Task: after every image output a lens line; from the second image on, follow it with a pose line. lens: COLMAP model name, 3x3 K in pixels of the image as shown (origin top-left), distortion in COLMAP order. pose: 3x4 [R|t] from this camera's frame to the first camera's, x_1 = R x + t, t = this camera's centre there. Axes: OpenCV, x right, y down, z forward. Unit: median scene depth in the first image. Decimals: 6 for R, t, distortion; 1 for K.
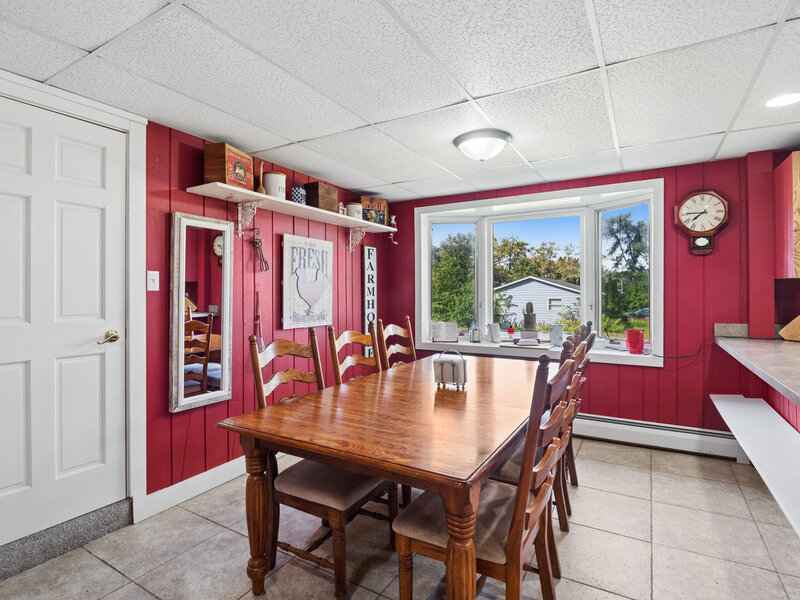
lens RADIAL K [[412.1, 0, 398.3], [0, 412.1, 296.6], [0, 0, 1]] dist [0.025138, -0.033010]
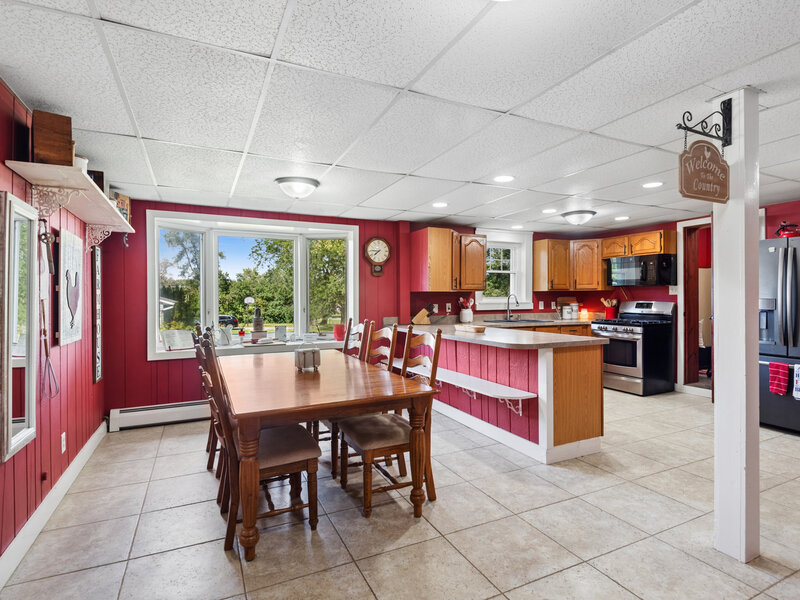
lens RADIAL K [[412.1, 0, 398.3], [0, 412.1, 296.6], [0, 0, 1]] dist [0.025138, -0.033010]
pose [[0.567024, 0.003178, 0.823695, -0.578776], [0.012875, 0.999836, -0.012720, 0.002495], [-0.823601, 0.017818, 0.566890, -0.000988]]
